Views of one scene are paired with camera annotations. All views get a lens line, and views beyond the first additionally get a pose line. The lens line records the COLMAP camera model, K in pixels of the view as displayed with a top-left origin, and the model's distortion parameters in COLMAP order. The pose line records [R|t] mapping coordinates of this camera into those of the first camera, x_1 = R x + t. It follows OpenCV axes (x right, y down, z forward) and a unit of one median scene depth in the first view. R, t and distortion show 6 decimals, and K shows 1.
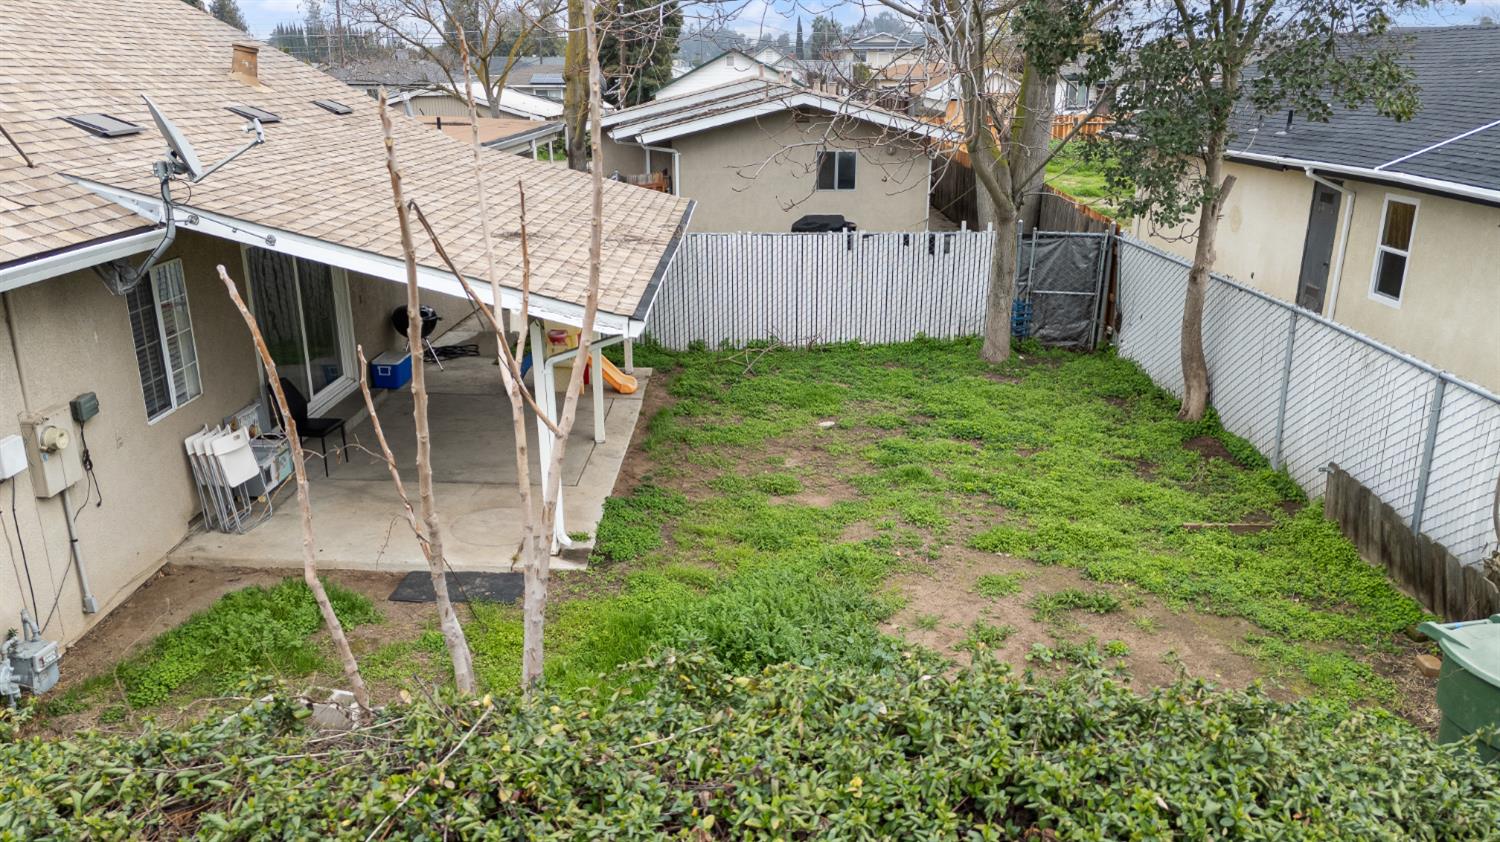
lens RADIAL K [[1084.6, 0, 750.0], [0, 1084.6, 421.0], [0, 0, 1]] dist [0.066658, -0.049389]
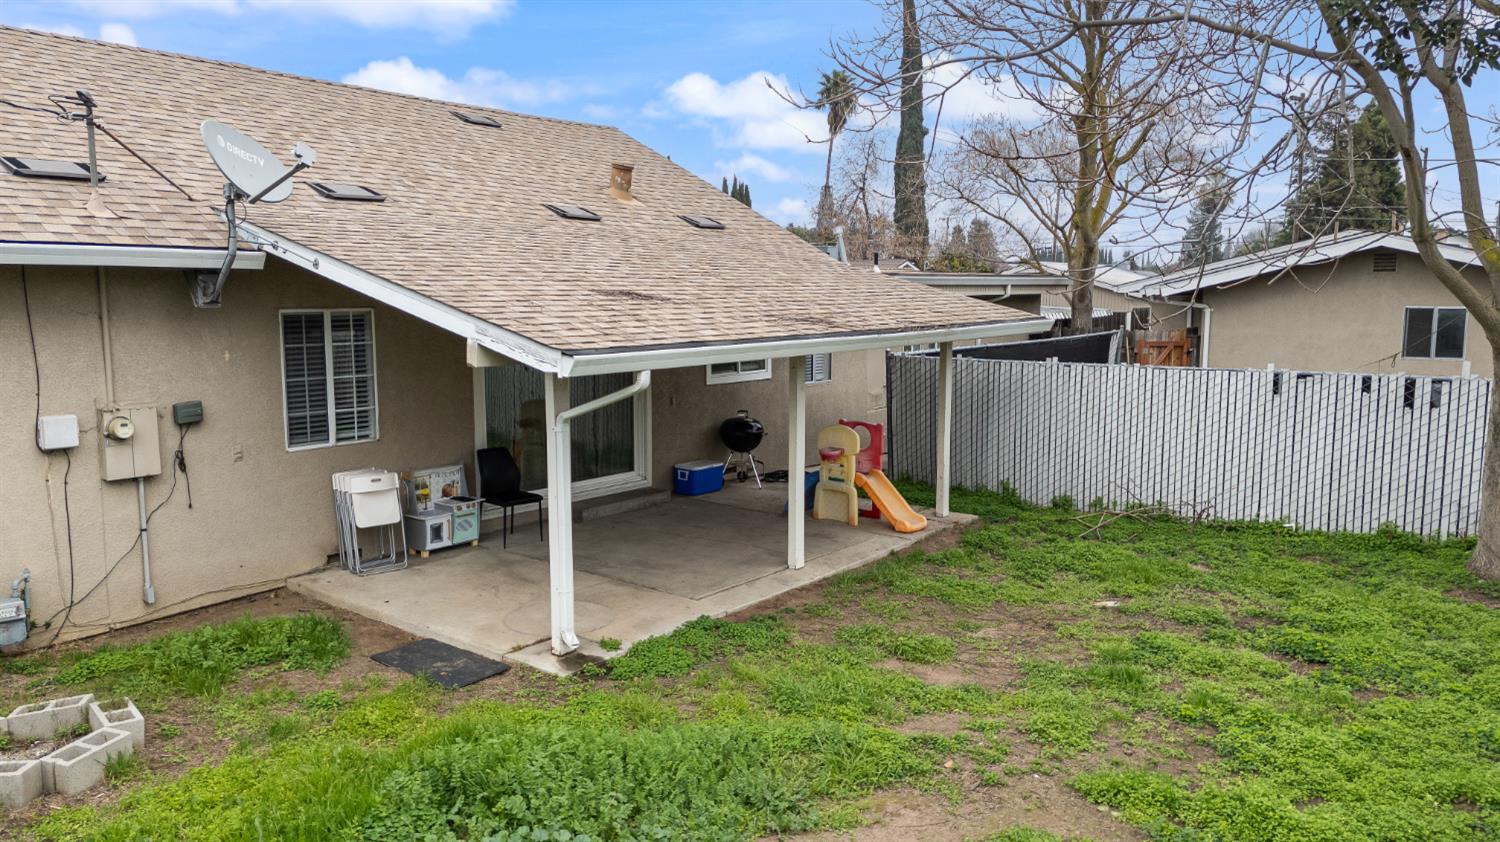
lens RADIAL K [[1084.6, 0, 750.0], [0, 1084.6, 421.0], [0, 0, 1]] dist [0.066658, -0.049389]
pose [[0.801645, 0.071973, -0.593452, 0.312554], [-0.181728, 0.975084, -0.127224, 0.020864], [0.569509, 0.209835, 0.794751, 0.285642]]
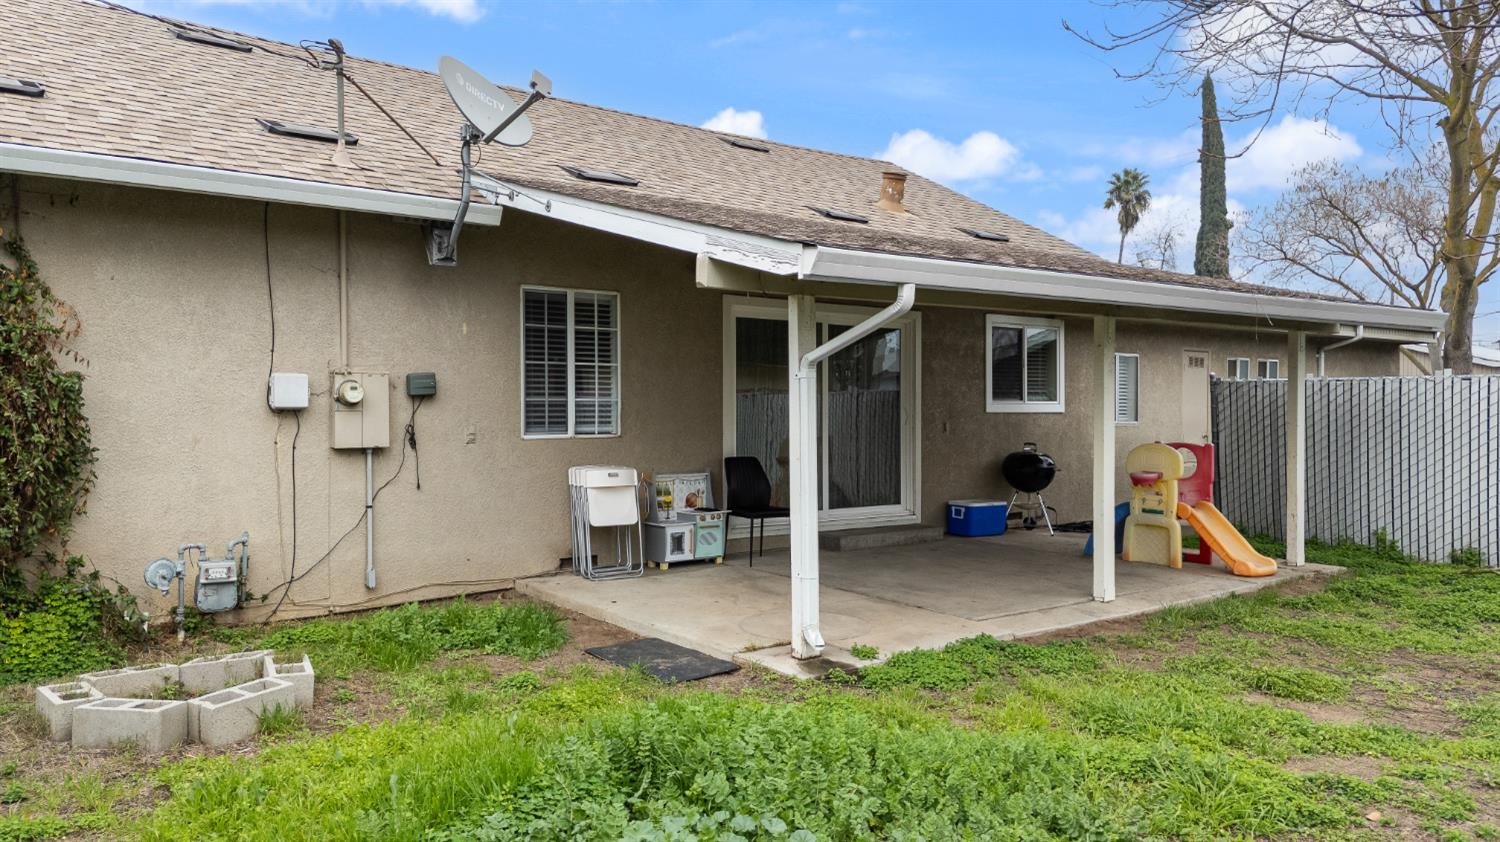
lens RADIAL K [[1092.6, 0, 754.8], [0, 1092.6, 415.0], [0, 0, 1]] dist [0.079212, -0.073047]
pose [[0.630507, 0.004196, -0.776172, 0.242223], [-0.231977, 0.955299, -0.183277, 0.081878], [0.740708, 0.295612, 0.603296, 0.393937]]
